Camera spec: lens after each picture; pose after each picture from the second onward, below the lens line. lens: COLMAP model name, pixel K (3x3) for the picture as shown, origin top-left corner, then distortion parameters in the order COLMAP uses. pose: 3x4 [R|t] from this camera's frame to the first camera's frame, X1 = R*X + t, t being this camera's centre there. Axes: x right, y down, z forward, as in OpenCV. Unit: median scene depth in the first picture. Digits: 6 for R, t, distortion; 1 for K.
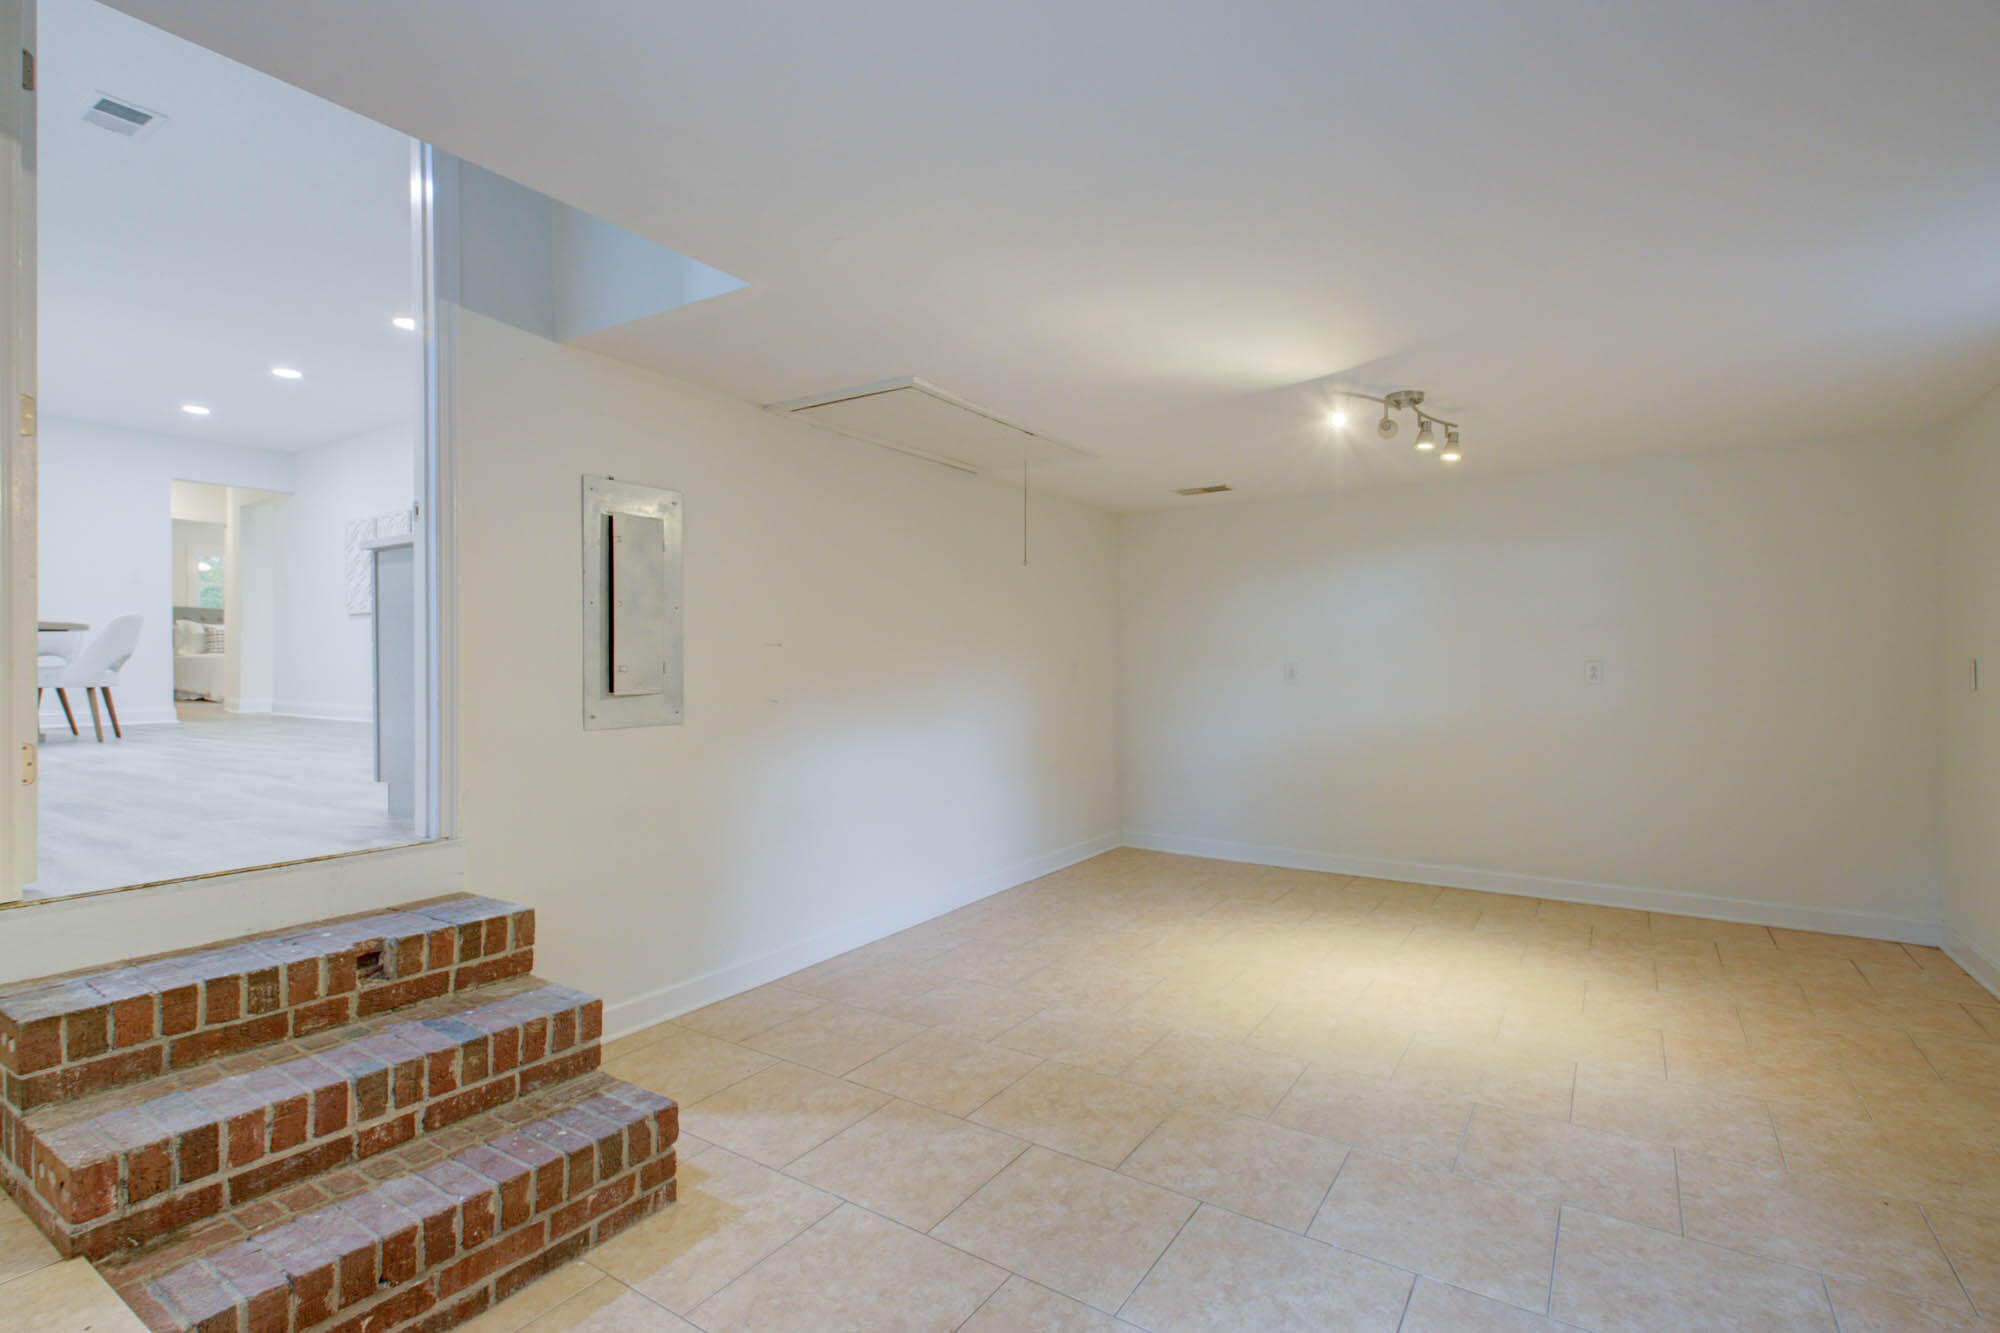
lens RADIAL K [[938.6, 0, 1002.7], [0, 938.6, 661.6], [0, 0, 1]] dist [0.023235, -0.010538]
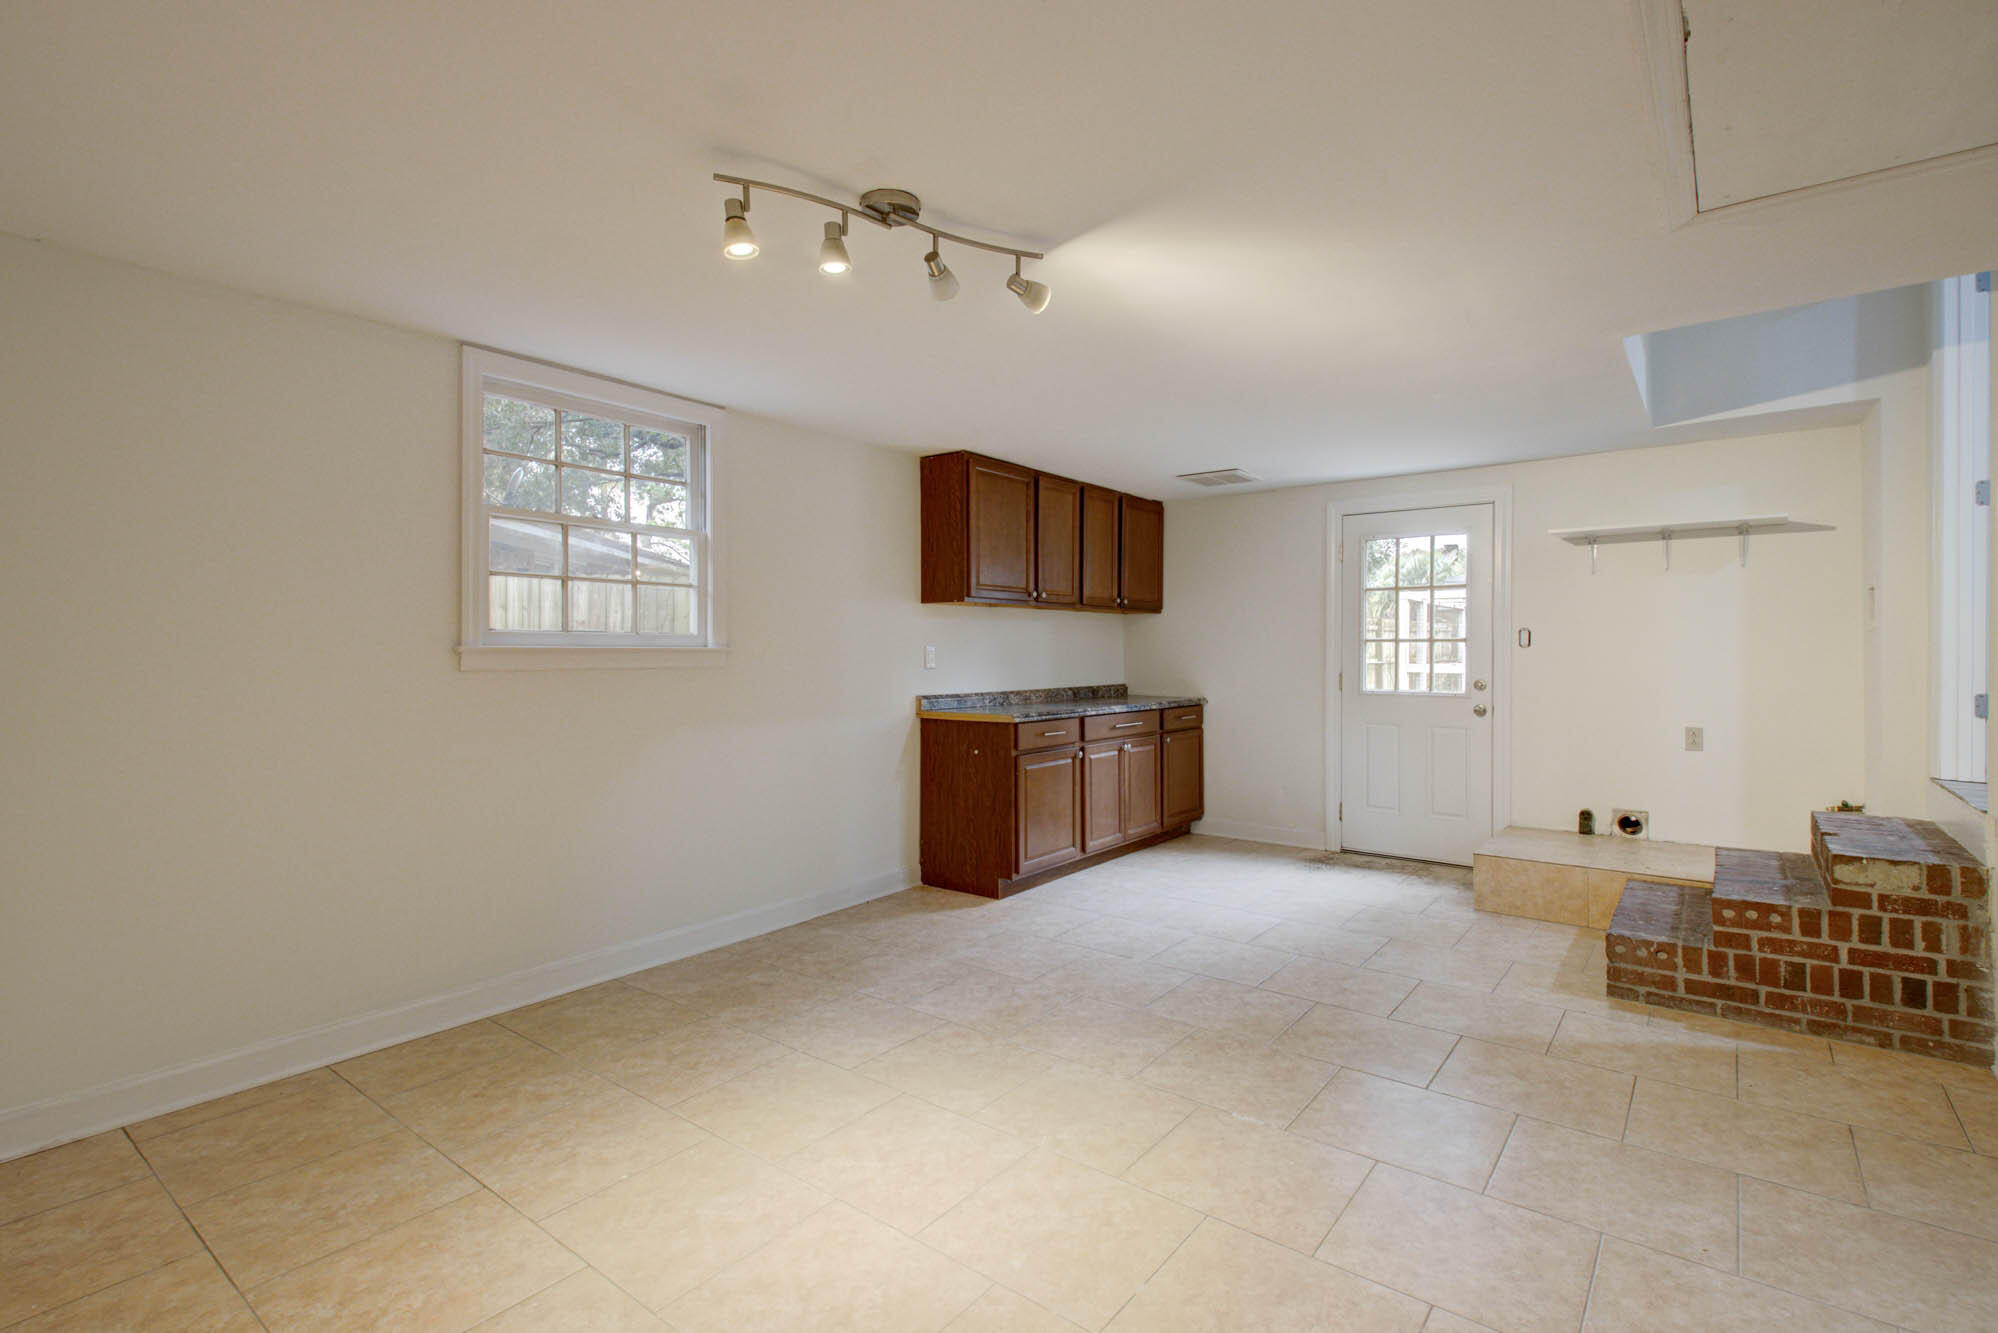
lens RADIAL K [[937.7, 0, 998.1], [0, 937.7, 658.6], [0, 0, 1]] dist [0.023235, -0.010538]
pose [[-0.996763, 0.002943, 0.080337, 0.422999], [0.003992, 0.999909, 0.012900, -0.001051], [-0.080292, 0.013179, -0.996684, 2.143216]]
